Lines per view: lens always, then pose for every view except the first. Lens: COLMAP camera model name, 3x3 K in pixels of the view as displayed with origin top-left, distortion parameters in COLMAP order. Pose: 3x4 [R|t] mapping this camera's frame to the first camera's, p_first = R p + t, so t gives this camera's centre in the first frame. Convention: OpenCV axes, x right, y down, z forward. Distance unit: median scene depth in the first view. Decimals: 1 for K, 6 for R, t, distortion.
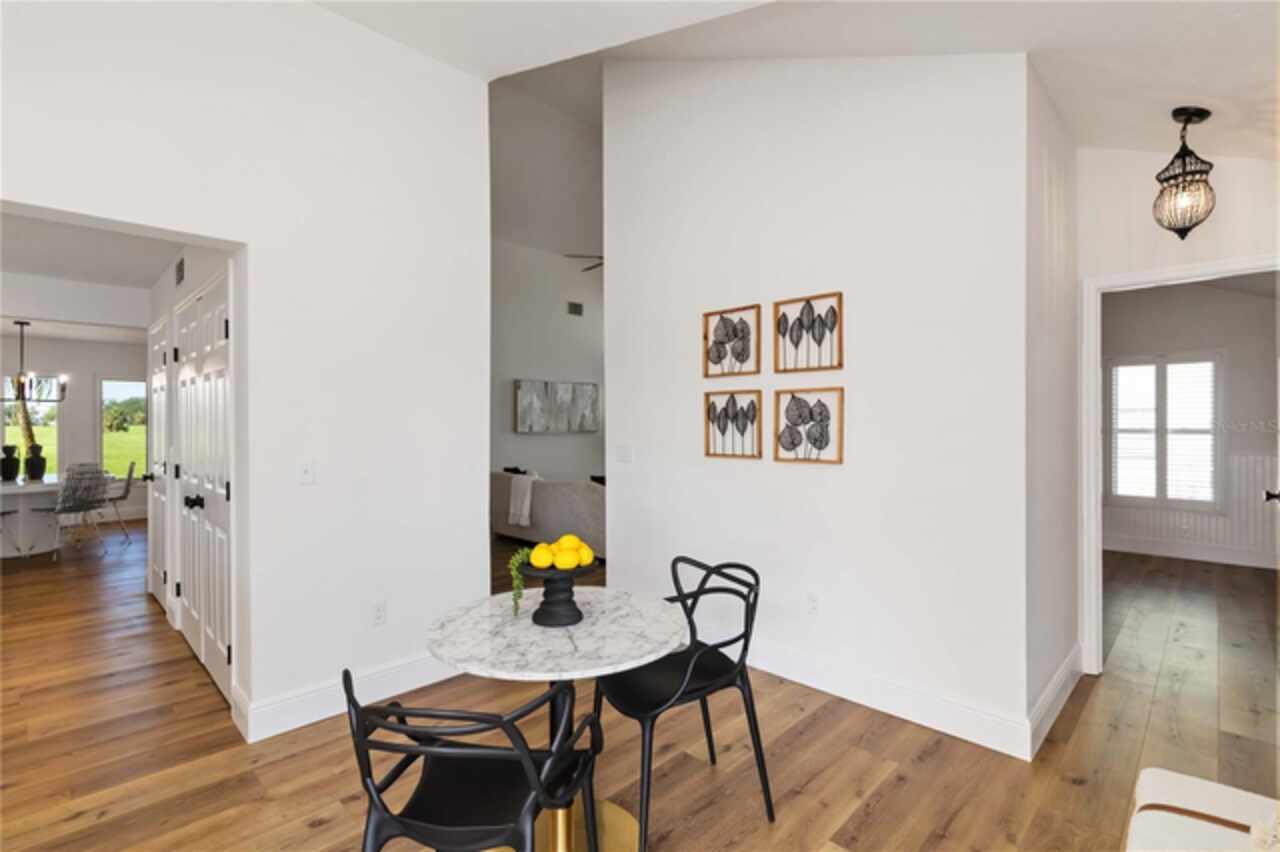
lens RADIAL K [[593.6, 0, 644.1], [0, 593.6, 427.3], [0, 0, 1]] dist [0.001184, 0.000007]
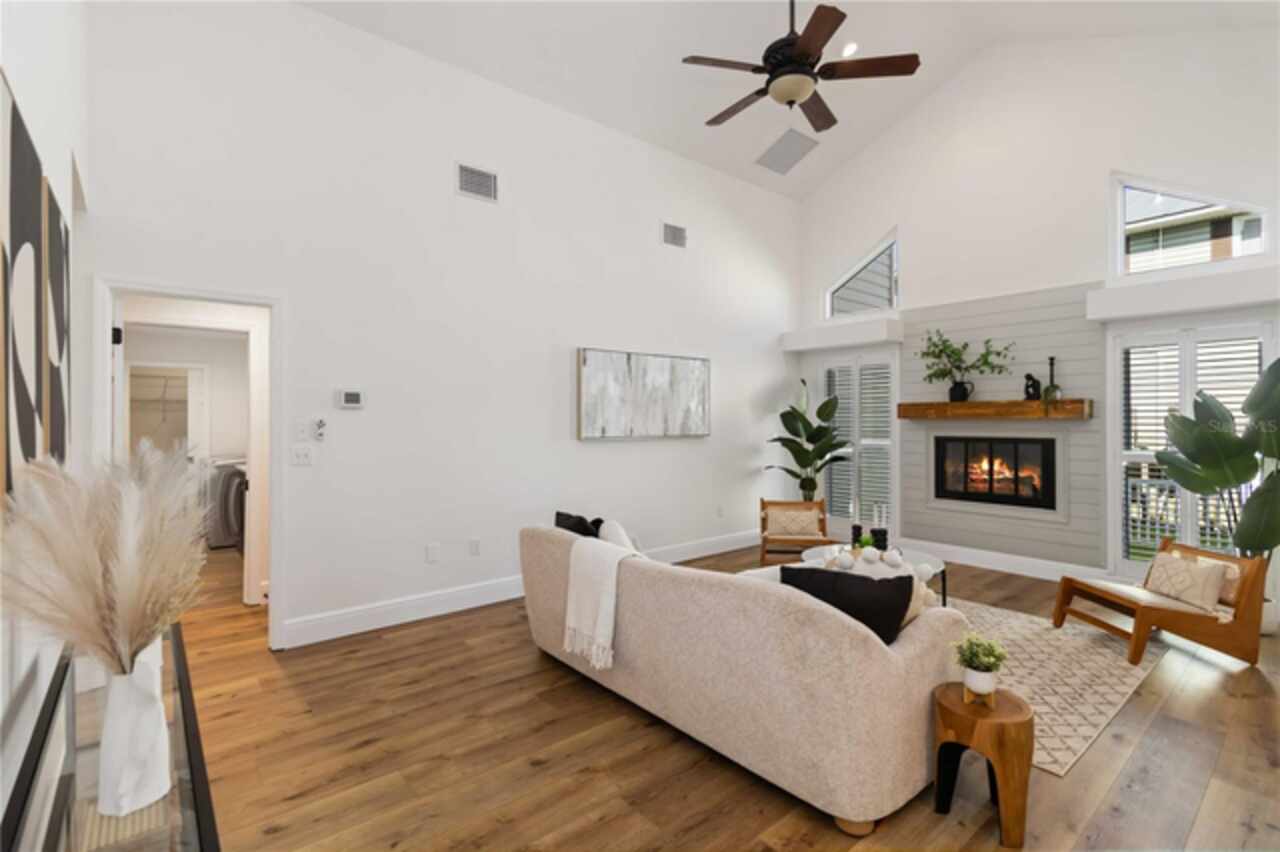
lens RADIAL K [[593.6, 0, 639.7], [0, 593.6, 425.7], [0, 0, 1]] dist [0.001184, 0.000007]
pose [[0.993477, -0.006827, -0.113827, -0.085921], [0.006031, 0.999955, -0.007330, 0.000447], [0.113872, 0.006595, 0.993474, 0.405040]]
